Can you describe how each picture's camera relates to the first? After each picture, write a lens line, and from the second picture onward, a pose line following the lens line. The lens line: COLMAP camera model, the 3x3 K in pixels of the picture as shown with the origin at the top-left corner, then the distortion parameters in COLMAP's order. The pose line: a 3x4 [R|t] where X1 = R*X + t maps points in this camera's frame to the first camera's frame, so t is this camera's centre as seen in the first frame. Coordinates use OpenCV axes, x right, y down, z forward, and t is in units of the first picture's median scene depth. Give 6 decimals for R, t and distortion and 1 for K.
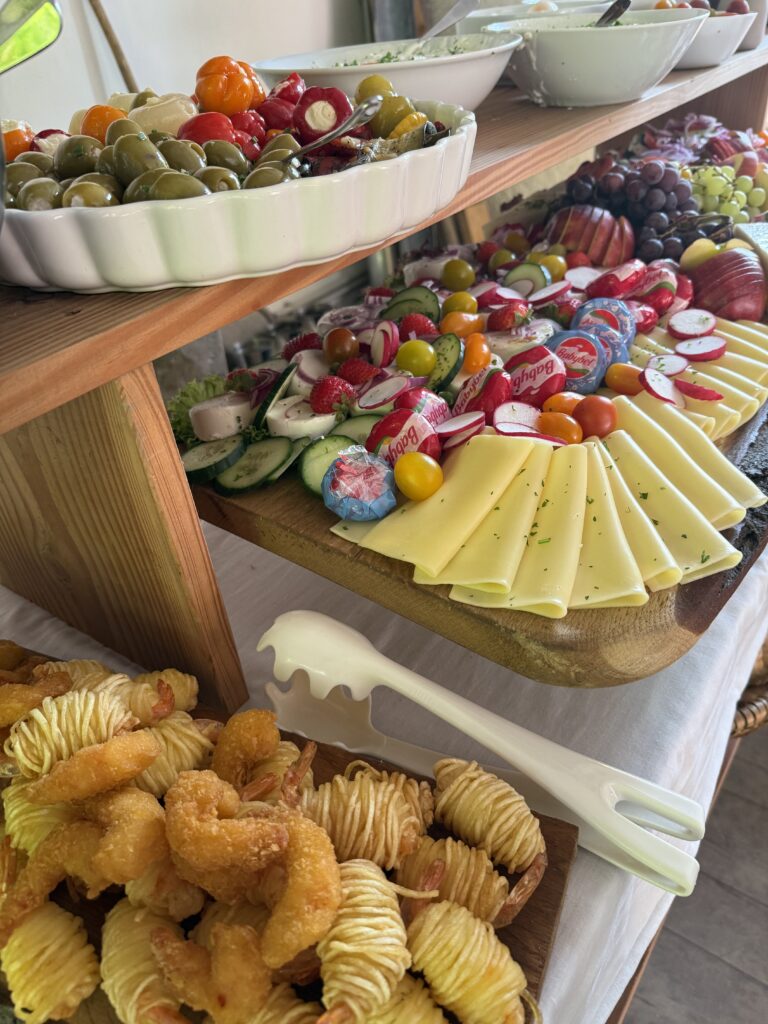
lens RADIAL K [[722.6, 0, 378.6], [0, 722.6, 522.6], [0, 0, 1]] dist [0.024323, -0.039296]
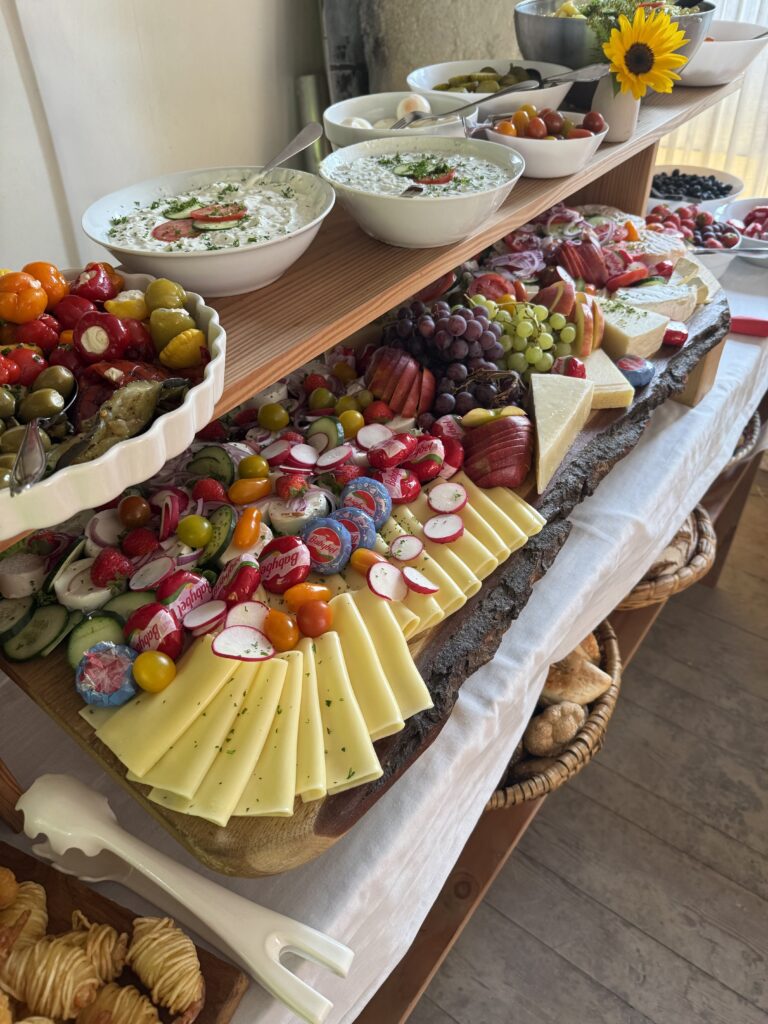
lens RADIAL K [[729.2, 0, 384.0], [0, 729.2, 512.0], [0, 0, 1]] dist [0.013314, -0.037013]
pose [[0.998463, 0.048870, 0.026133, 0.357986], [-0.050960, 0.994958, 0.086386, -0.412937], [-0.021780, -0.087585, 0.995919, -0.184039]]
